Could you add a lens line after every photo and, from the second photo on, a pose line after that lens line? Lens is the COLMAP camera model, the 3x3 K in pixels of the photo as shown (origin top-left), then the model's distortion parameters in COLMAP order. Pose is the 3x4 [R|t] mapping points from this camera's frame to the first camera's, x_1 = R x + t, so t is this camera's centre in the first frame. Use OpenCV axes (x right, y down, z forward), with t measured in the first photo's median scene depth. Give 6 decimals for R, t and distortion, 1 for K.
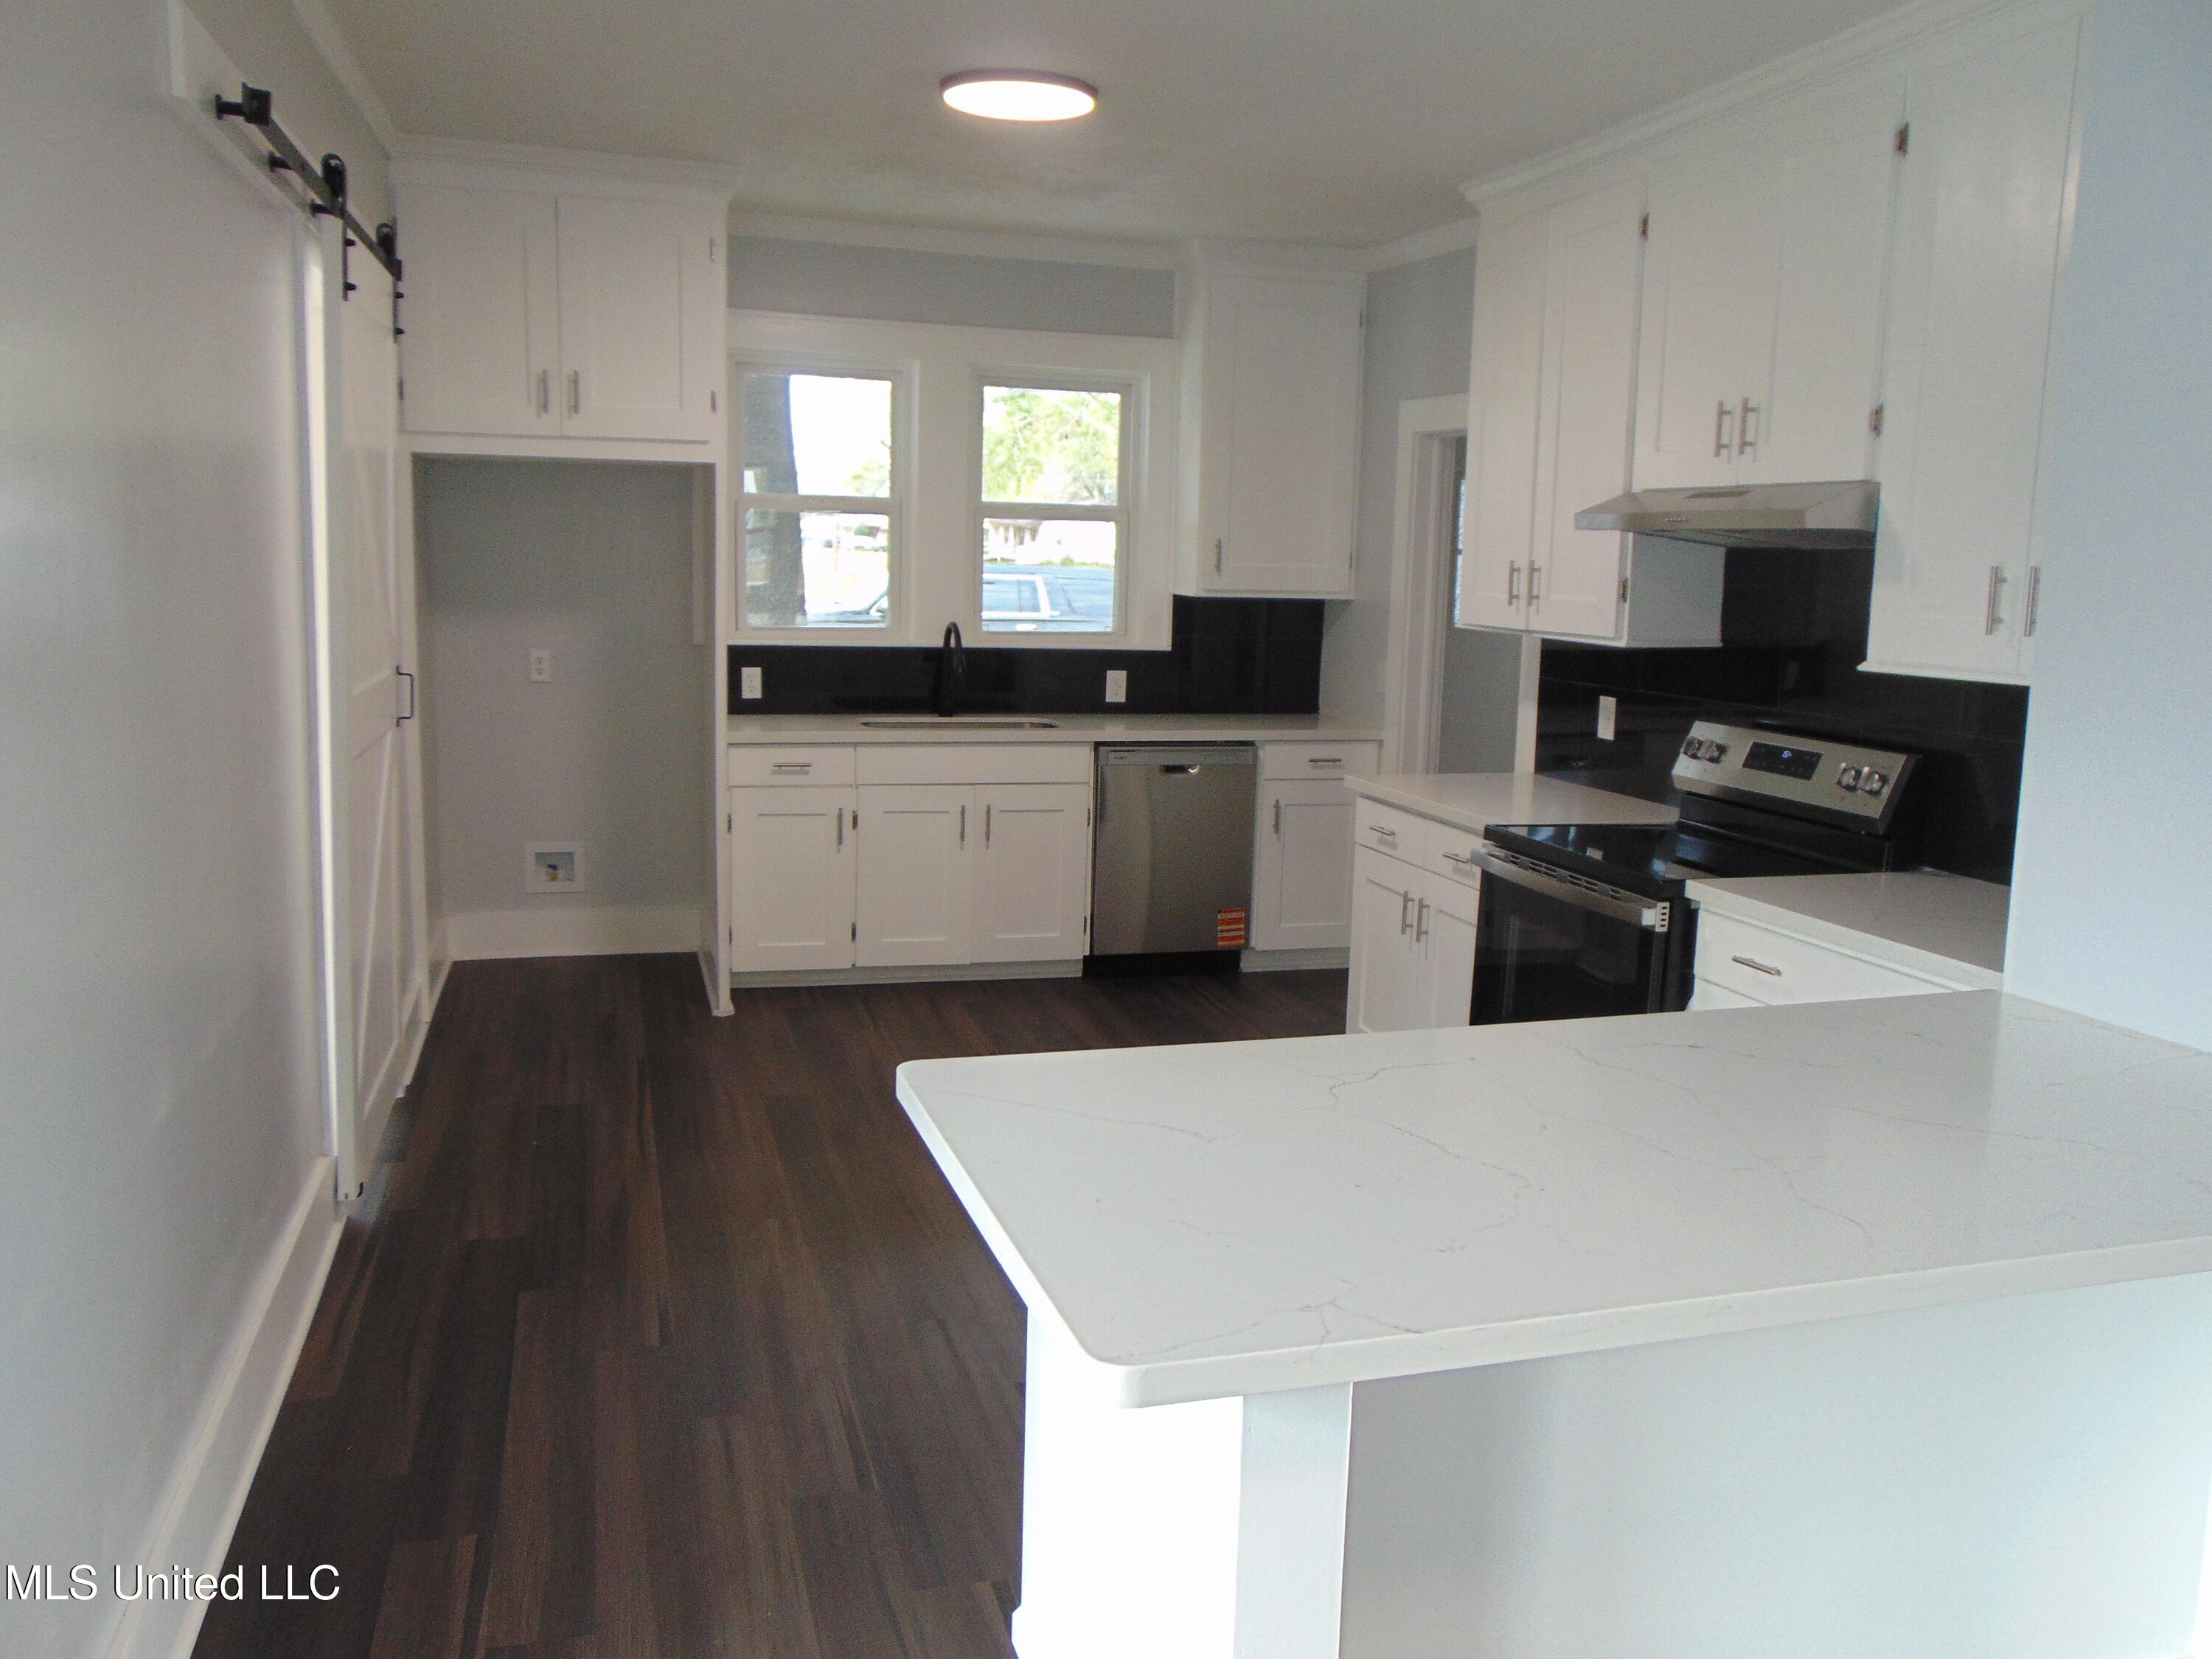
lens RADIAL K [[1746.6, 0, 1103.8], [0, 1746.6, 833.0], [0, 0, 1]] dist [-0.045614, 0.077655]
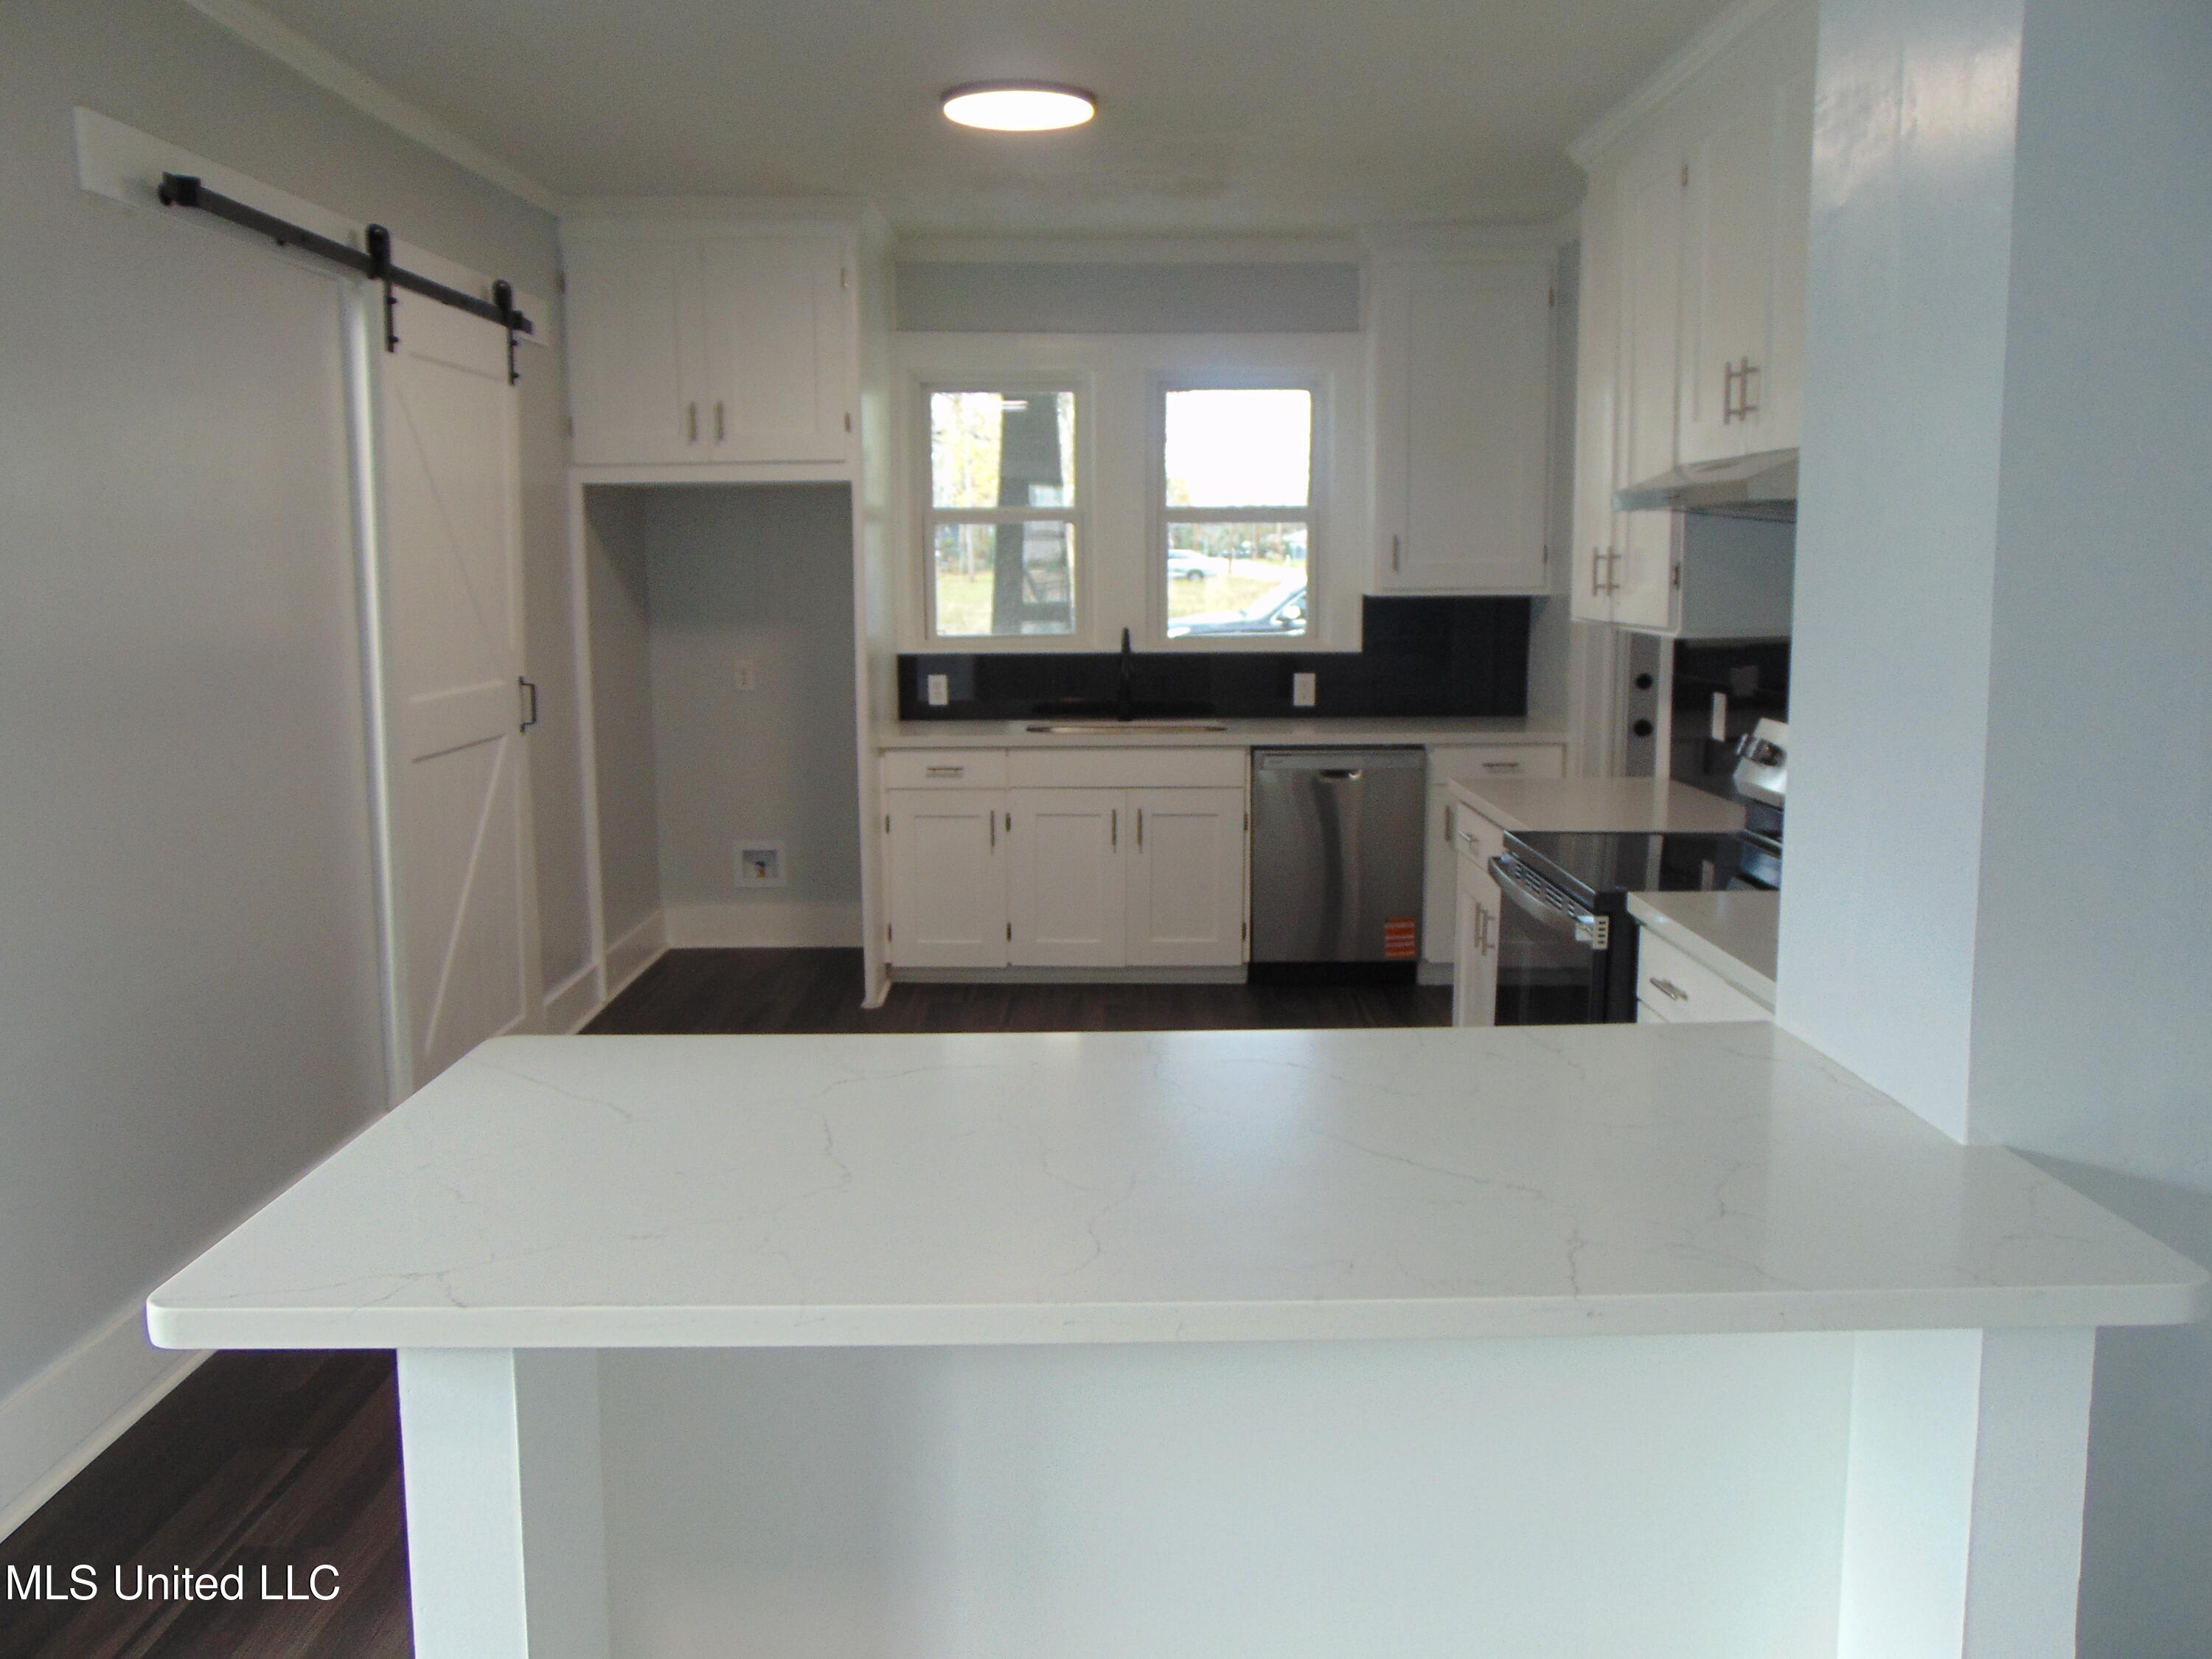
lens RADIAL K [[1746.6, 0, 1090.5], [0, 1746.6, 836.2], [0, 0, 1]] dist [-0.045614, 0.077655]
pose [[0.959027, 0.012427, -0.283041, 0.193164], [-0.013485, 0.999907, -0.001791, 0.001856], [0.282993, 0.005534, 0.959106, 0.029535]]
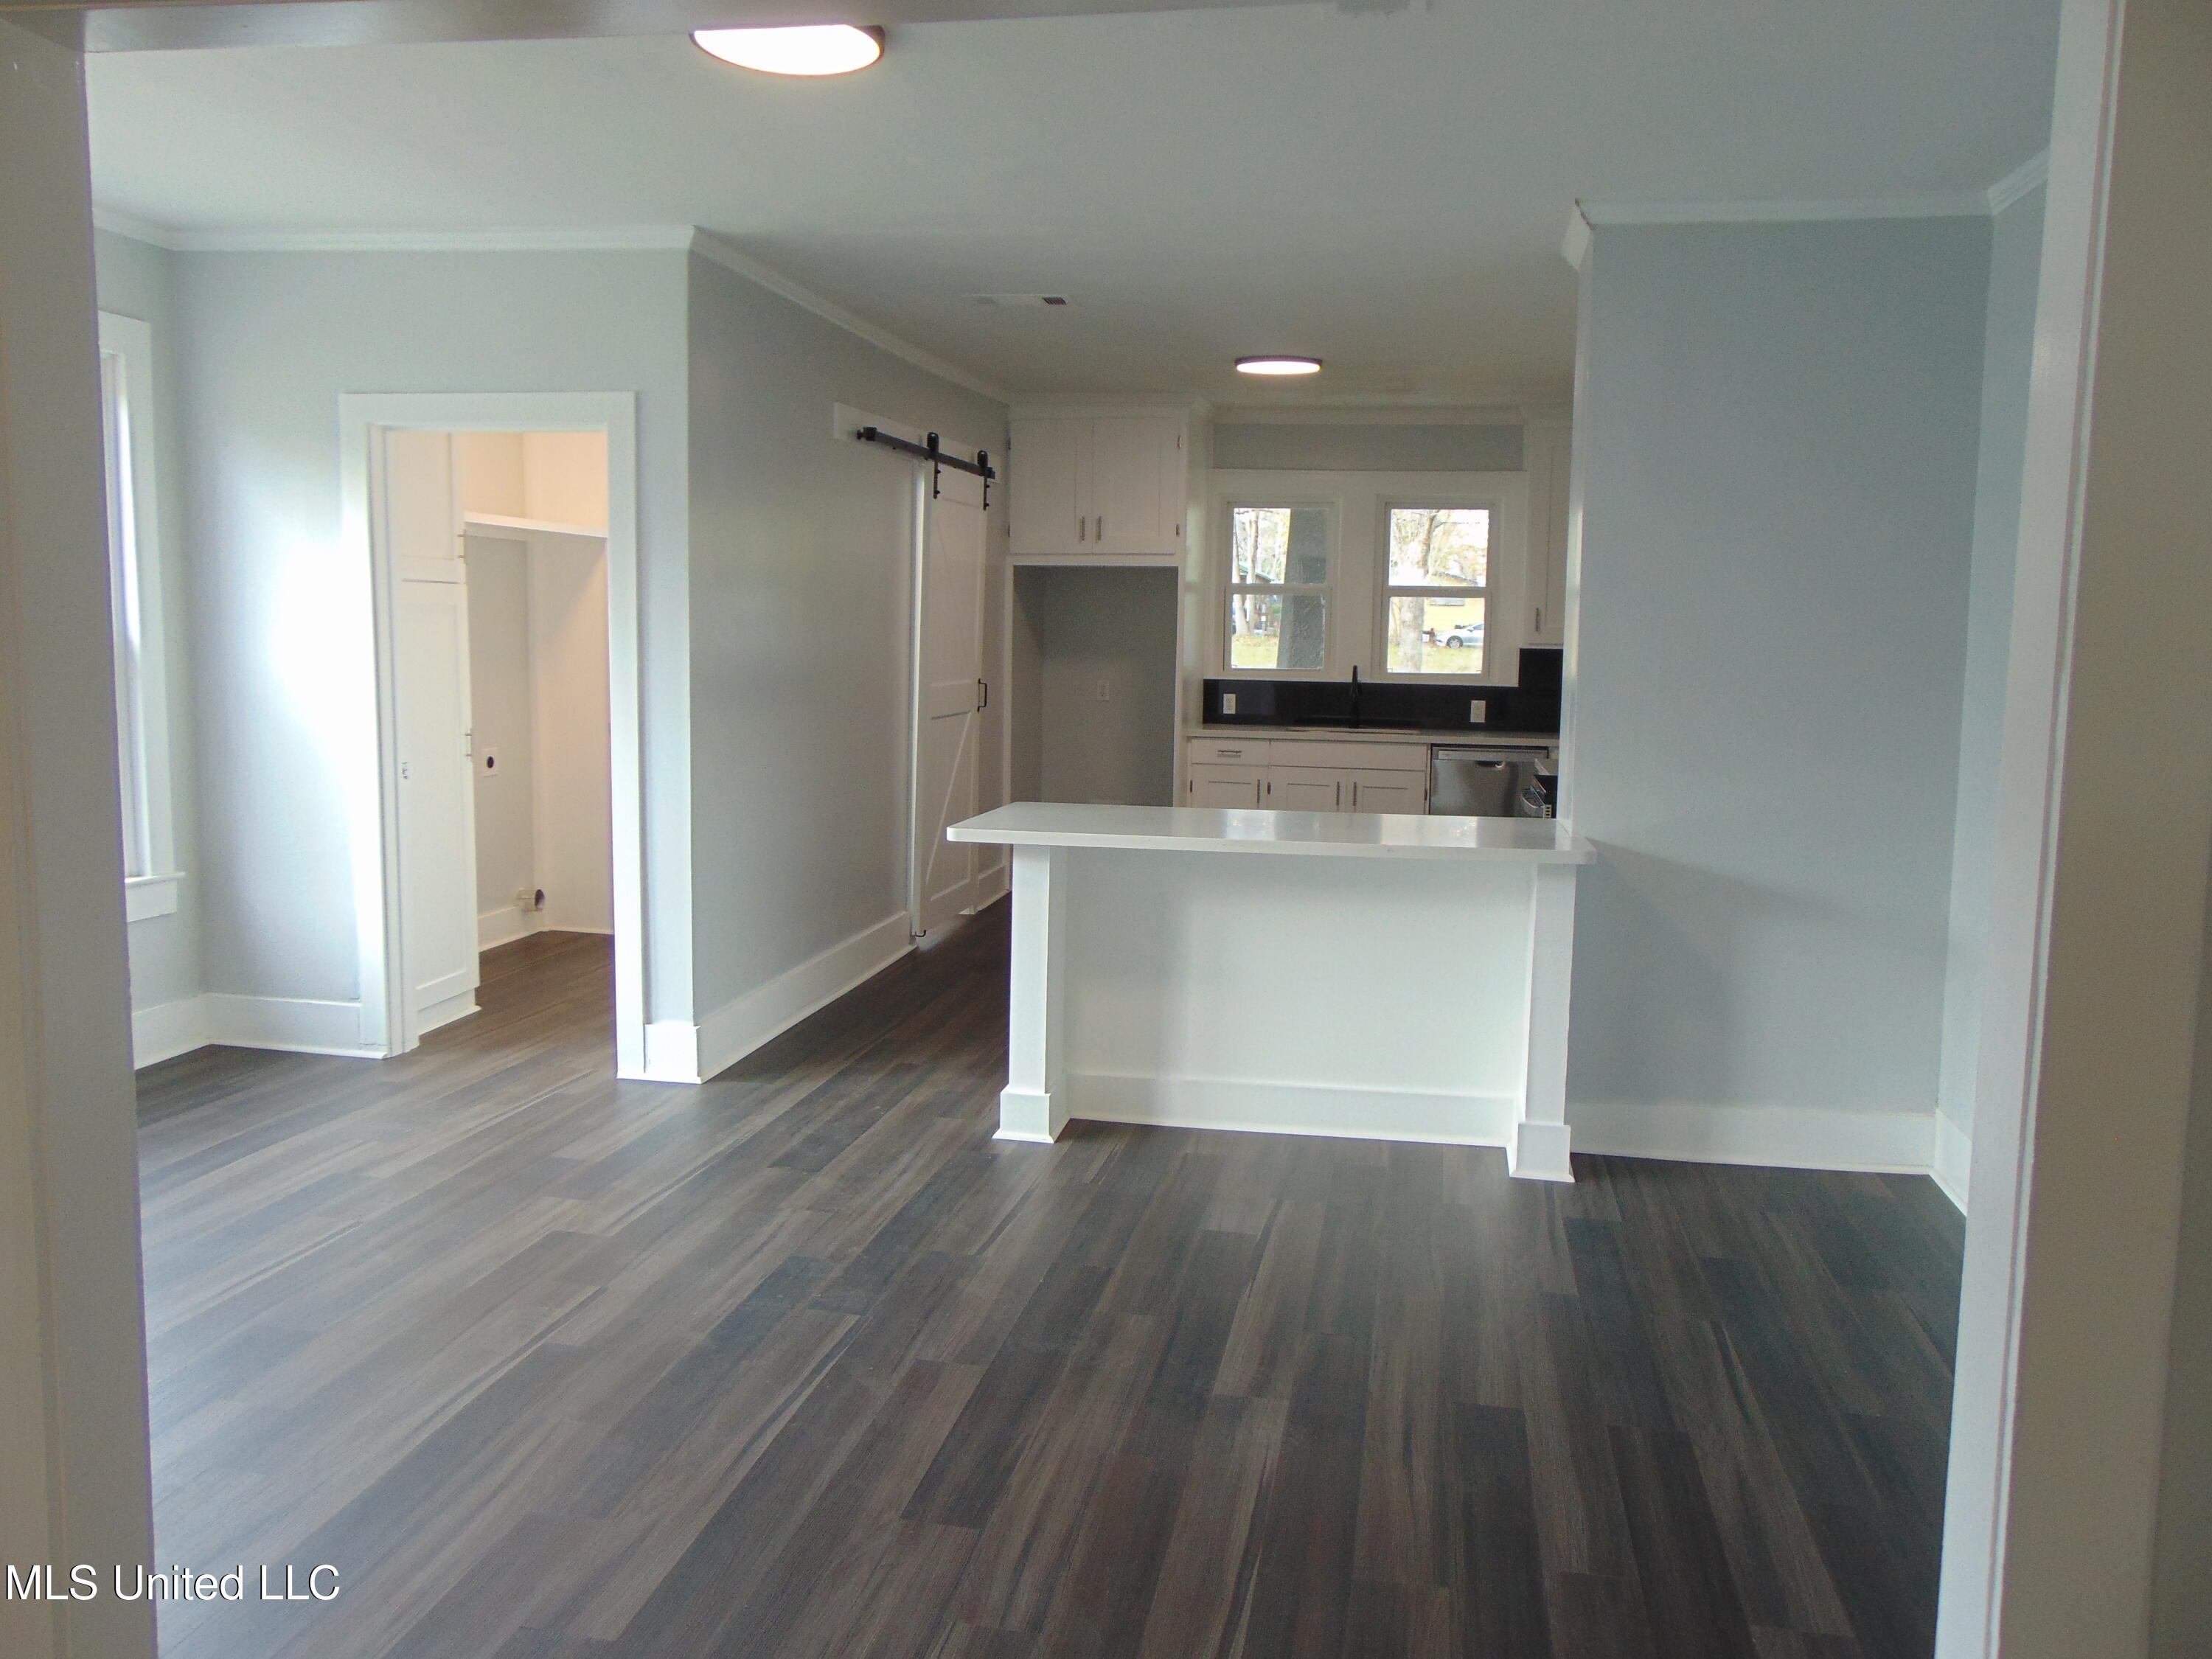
lens RADIAL K [[1746.6, 0, 1107.3], [0, 1746.6, 825.8], [0, 0, 1]] dist [-0.045614, 0.077655]
pose [[0.894878, 0.040689, -0.444453, 0.425854], [-0.063629, 0.997294, -0.036813, 0.092909], [0.441752, 0.061223, 0.895046, -0.469775]]
